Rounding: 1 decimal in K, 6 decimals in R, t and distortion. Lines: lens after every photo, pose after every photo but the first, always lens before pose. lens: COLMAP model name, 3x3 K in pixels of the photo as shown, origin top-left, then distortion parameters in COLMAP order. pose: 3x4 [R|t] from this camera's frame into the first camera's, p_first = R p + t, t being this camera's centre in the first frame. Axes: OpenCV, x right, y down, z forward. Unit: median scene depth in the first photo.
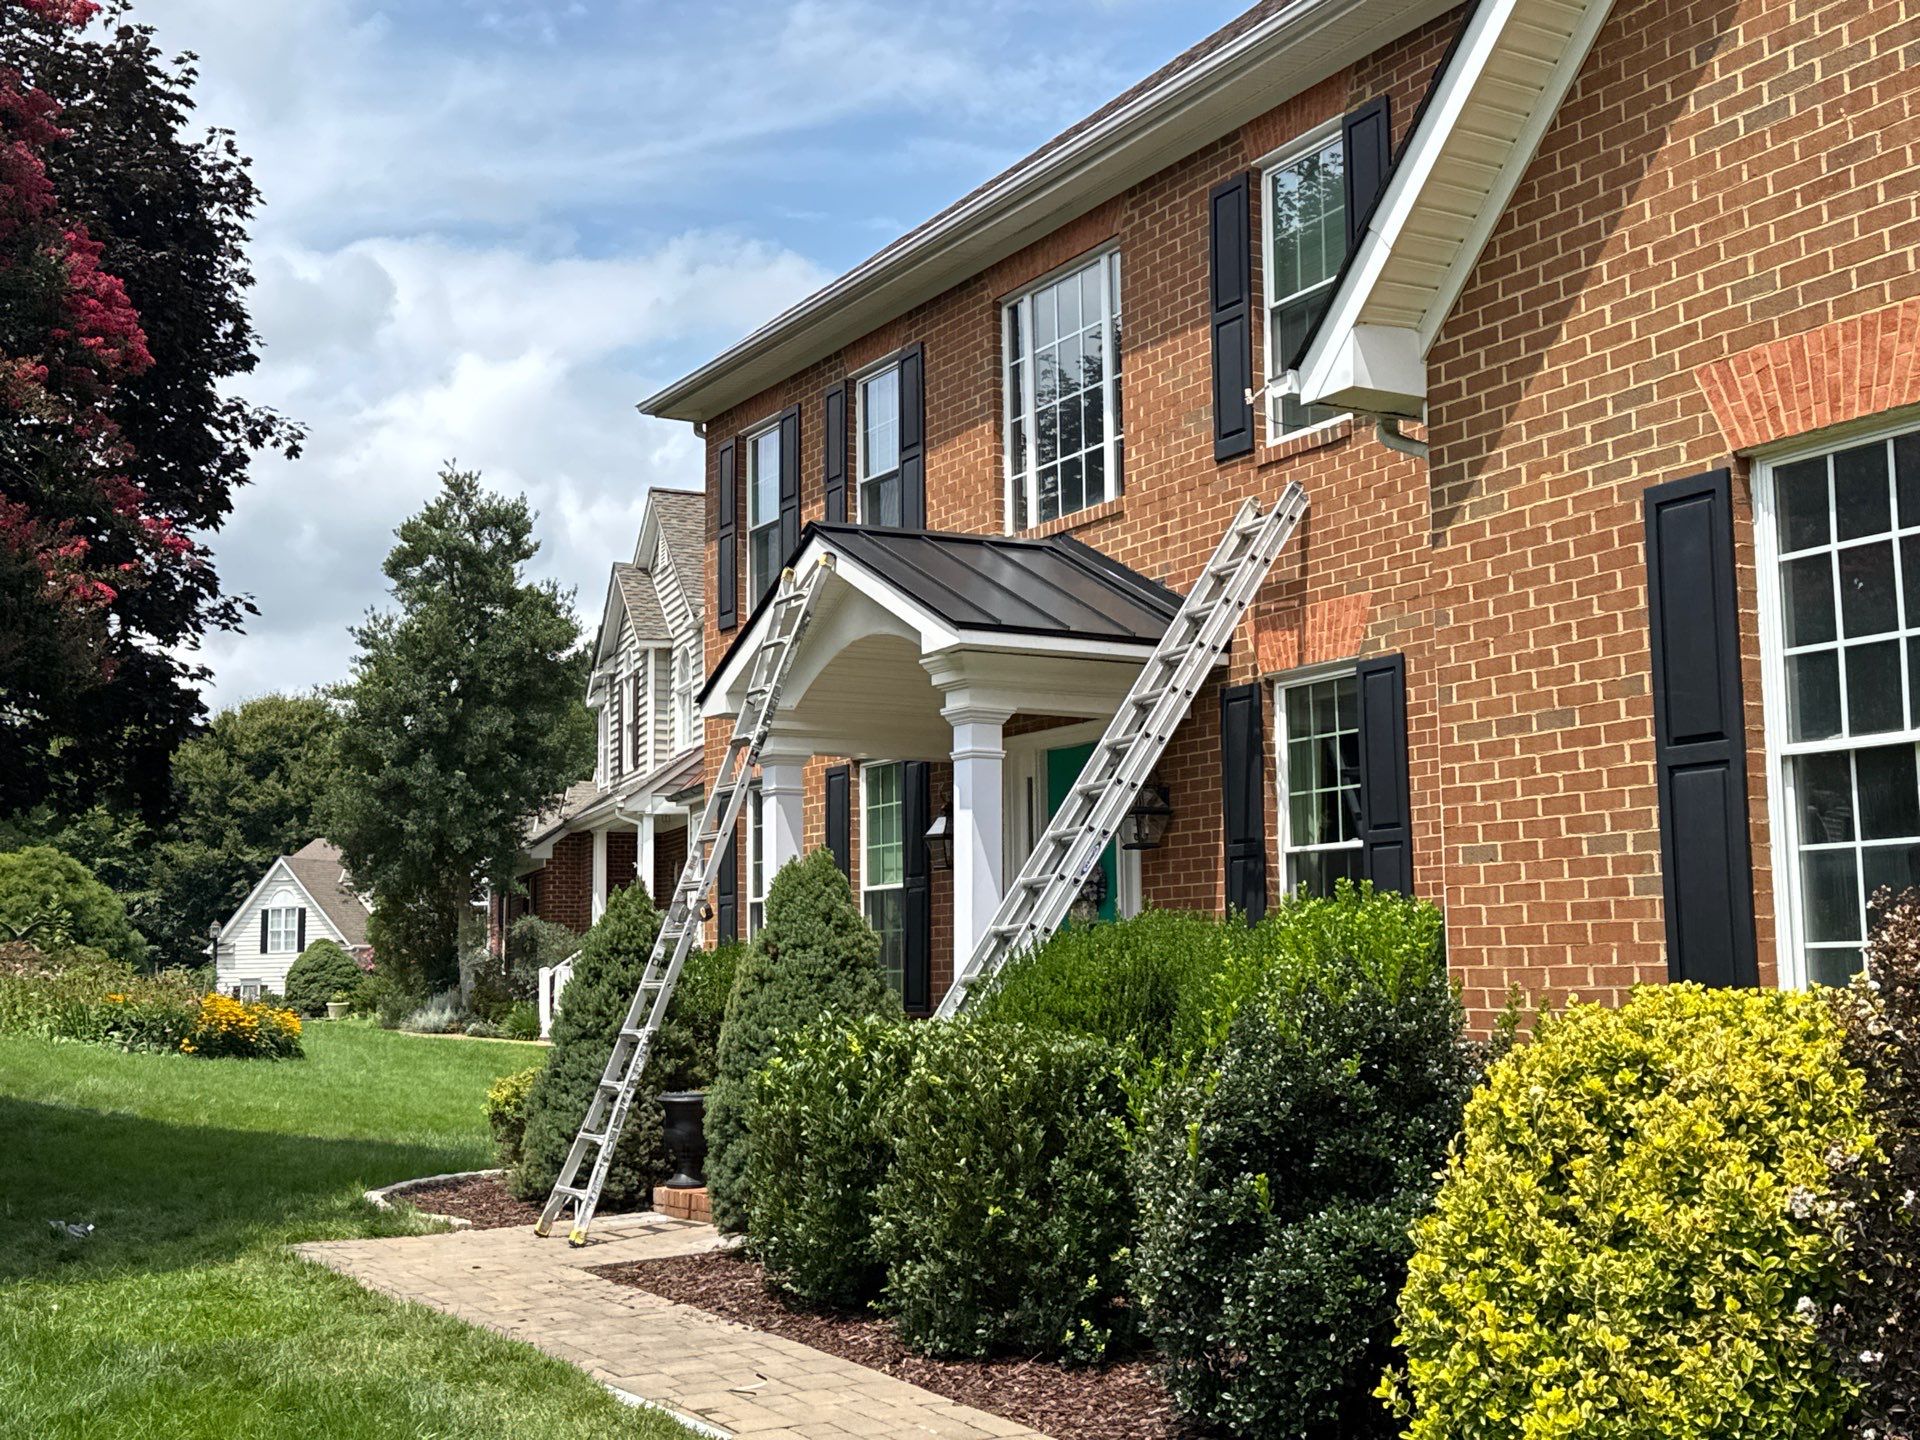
lens RADIAL K [[2249.3, 0, 859.9], [0, 2249.3, 752.6], [0, 0, 1]] dist [0.138076, -0.006104]
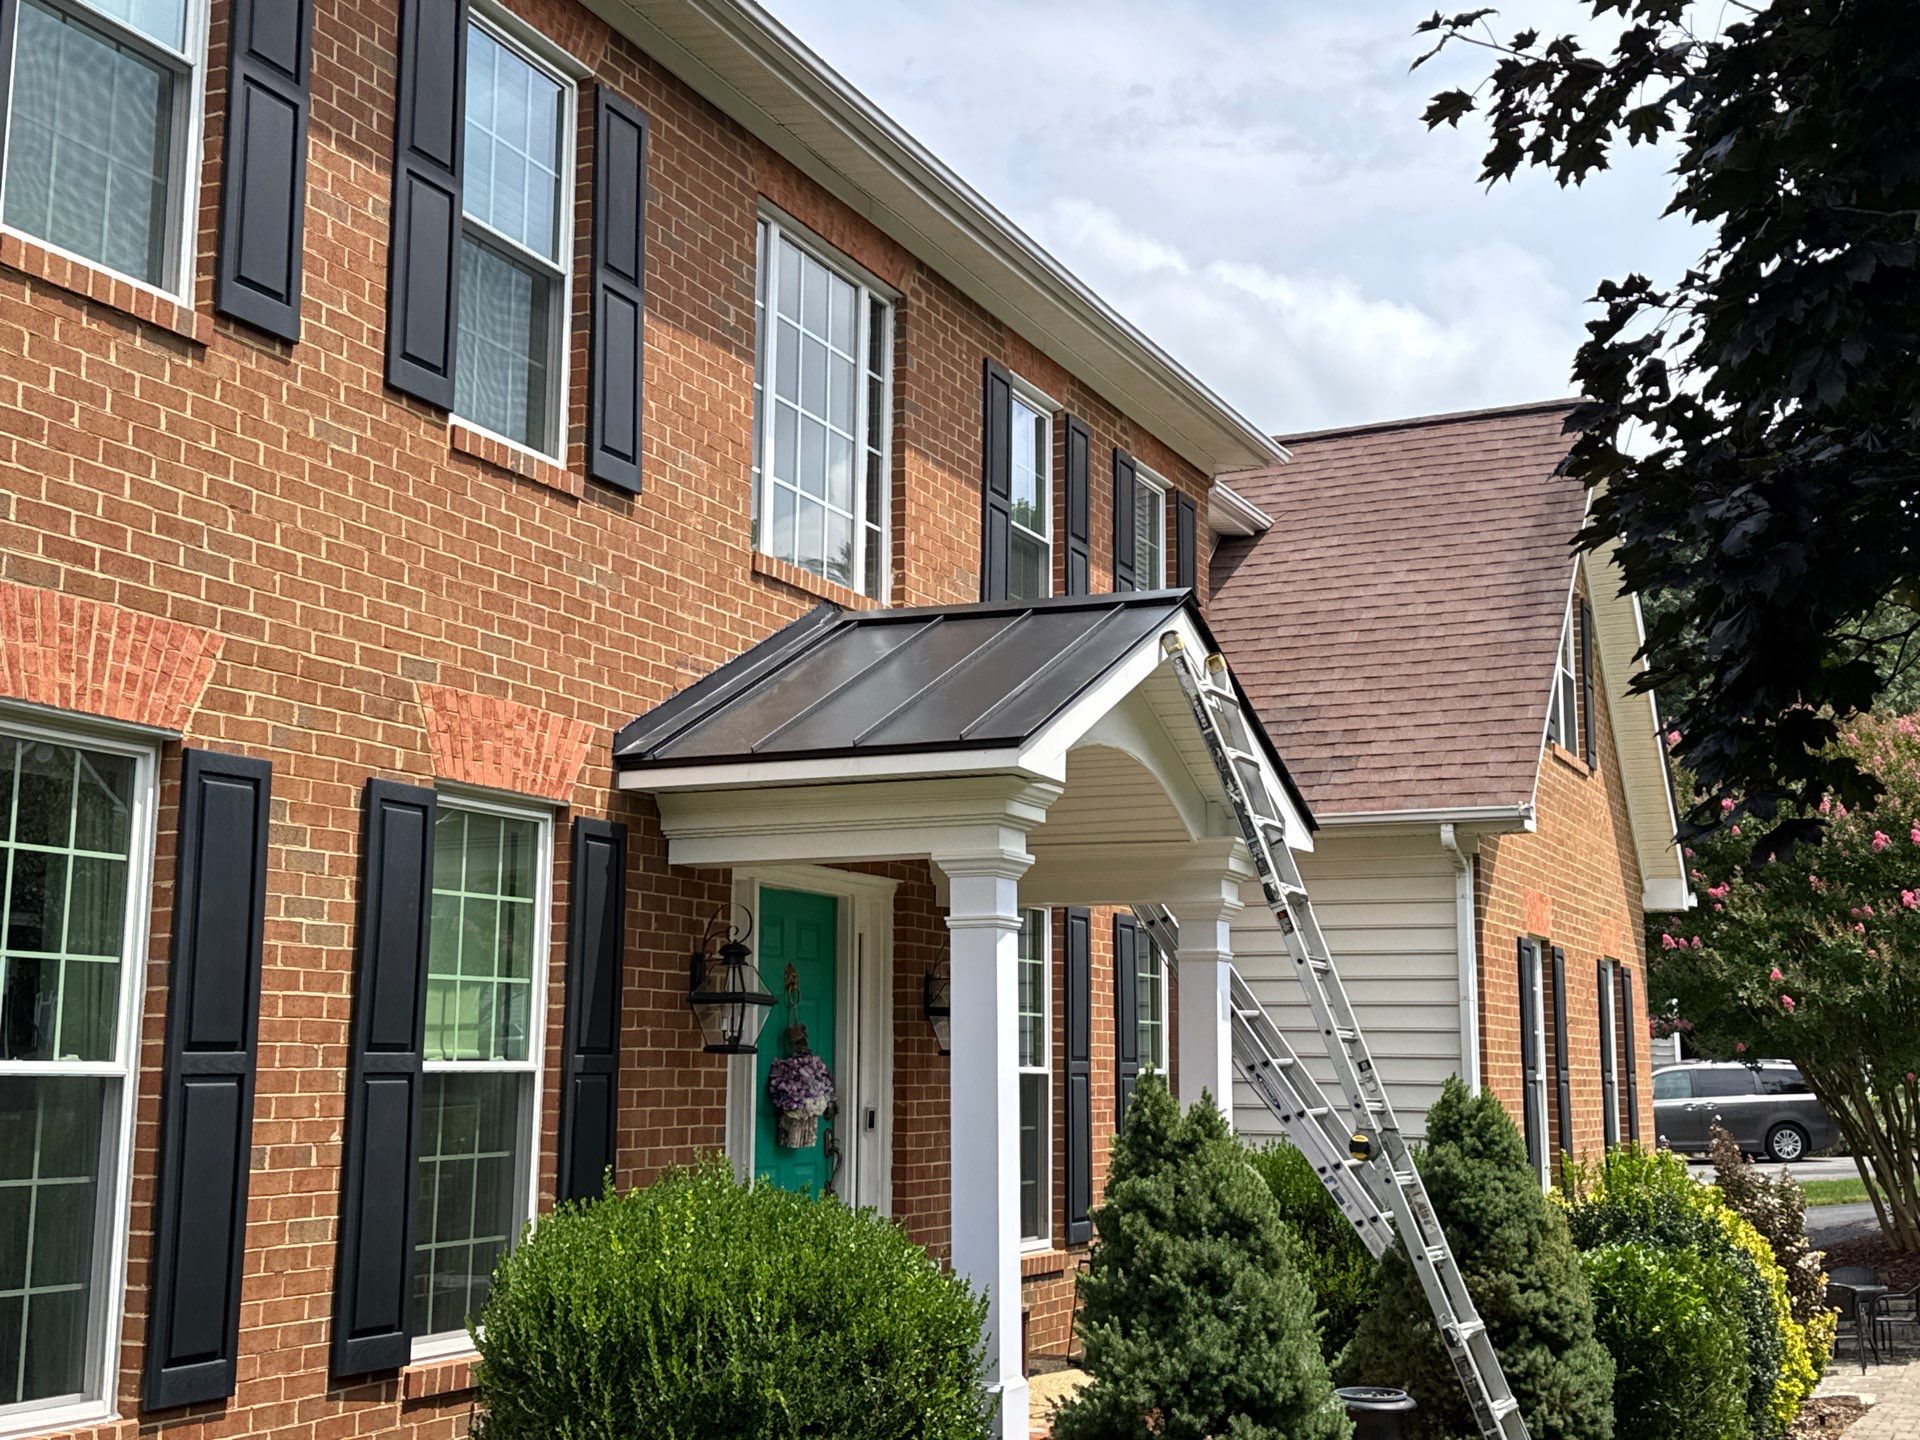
lens RADIAL K [[2278.6, 0, 961.6], [0, 2278.6, 696.3], [0, 0, 1]] dist [0.171640, -0.296289]
pose [[-0.606174, 0.137246, 0.783401, -0.539932], [-0.081480, 0.969099, -0.232826, 0.106925], [-0.791147, -0.204965, -0.576260, 1.455997]]
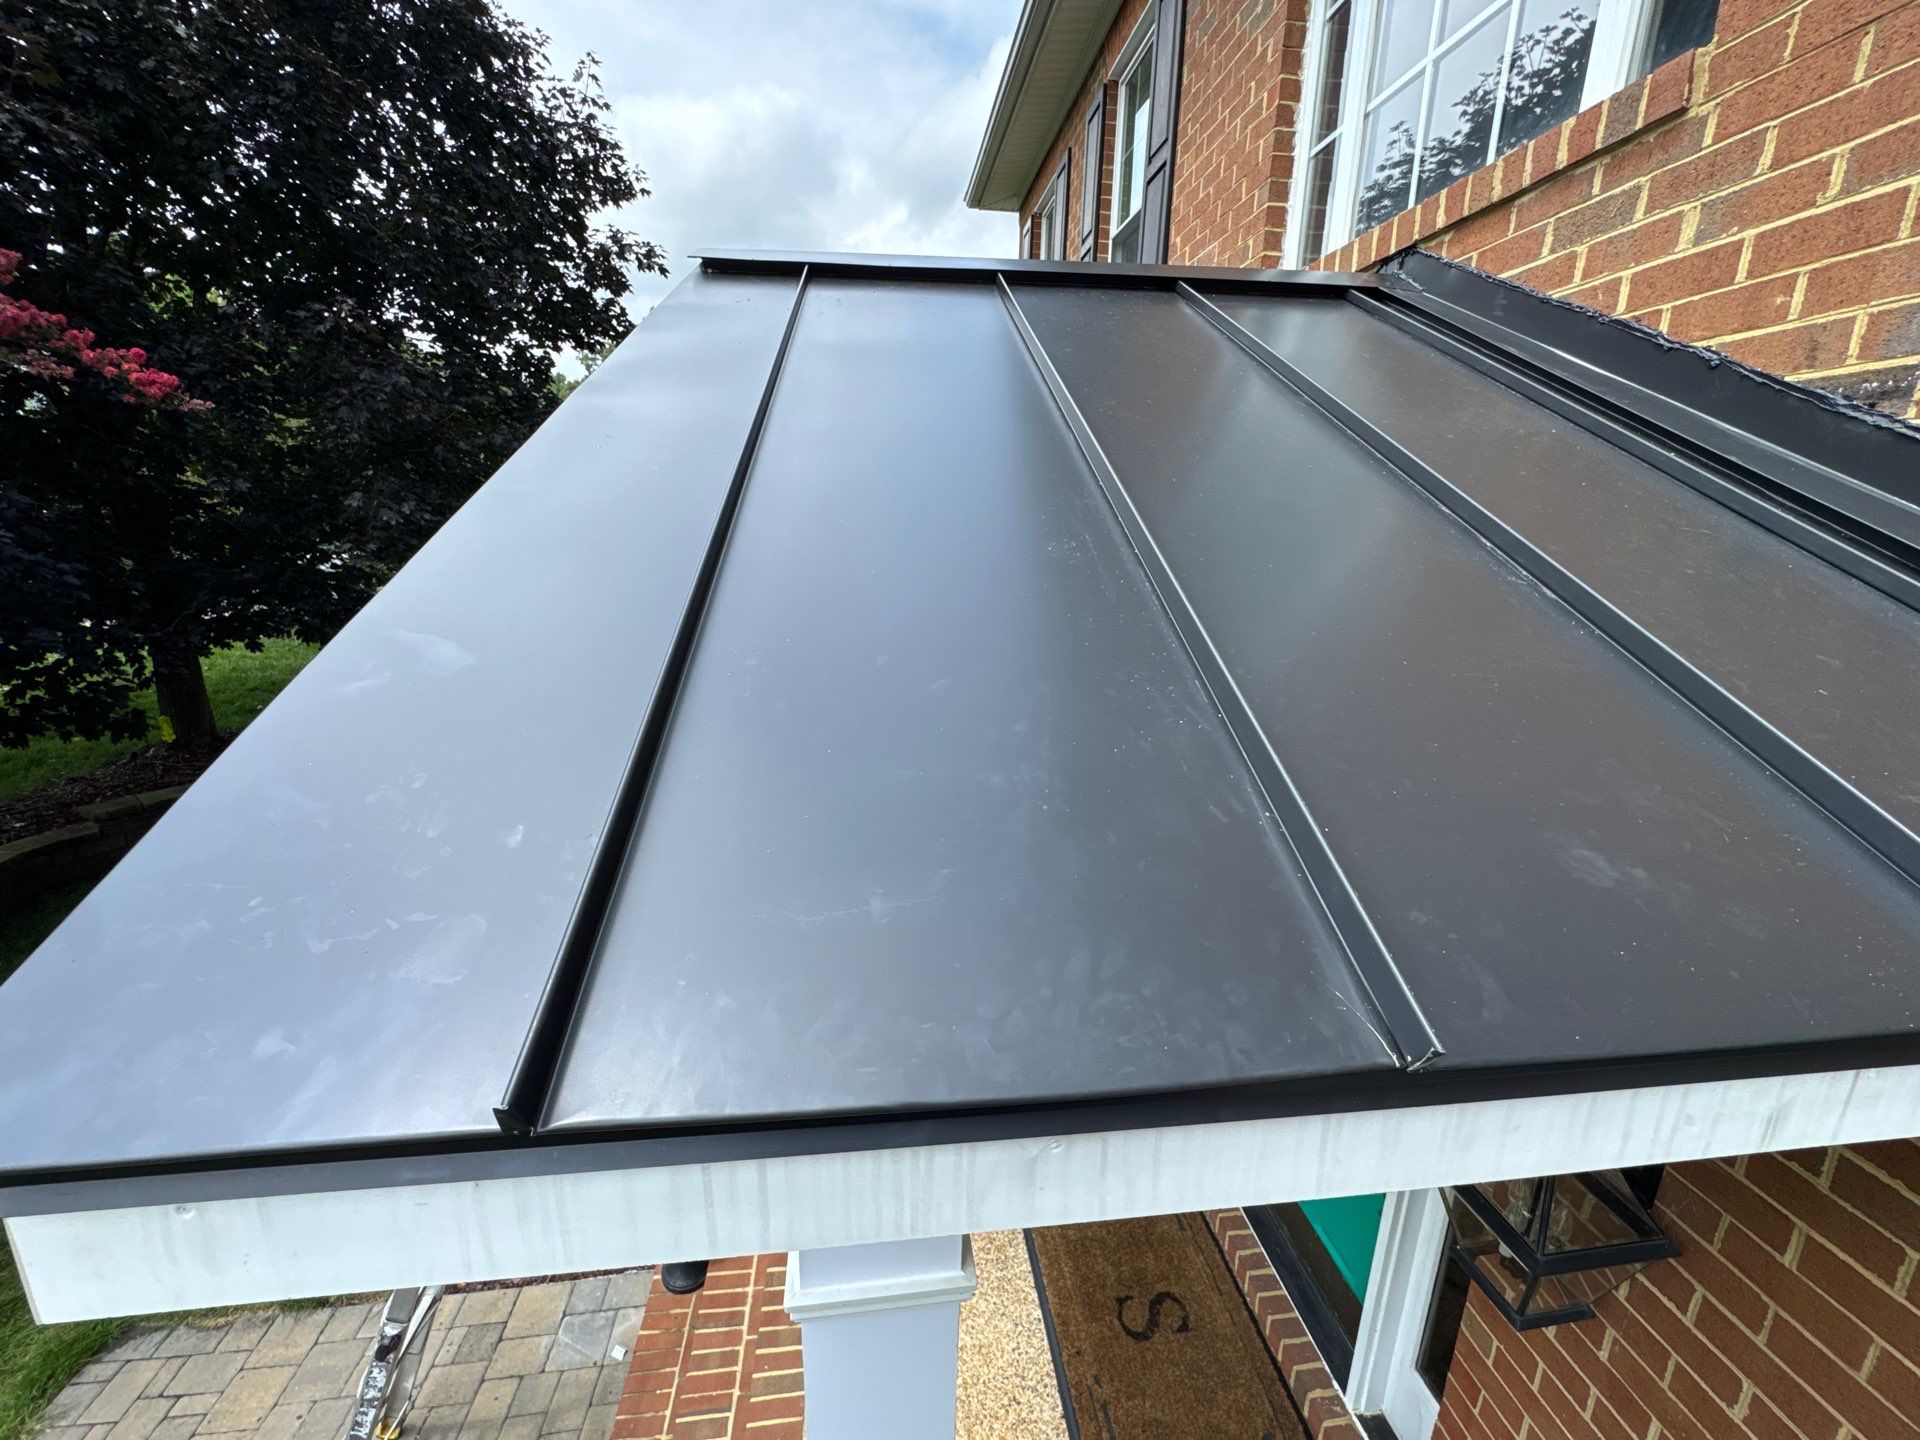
lens RADIAL K [[772.2, 0, 957.2], [0, 772.2, 719.3], [0, 0, 1]] dist [-0.002140, 0.000314]
pose [[0.932427, 0.116447, -0.342082, 0.074566], [0.009472, 0.938454, 0.345274, -0.070485], [0.361234, -0.325184, 0.873937, 0.862347]]
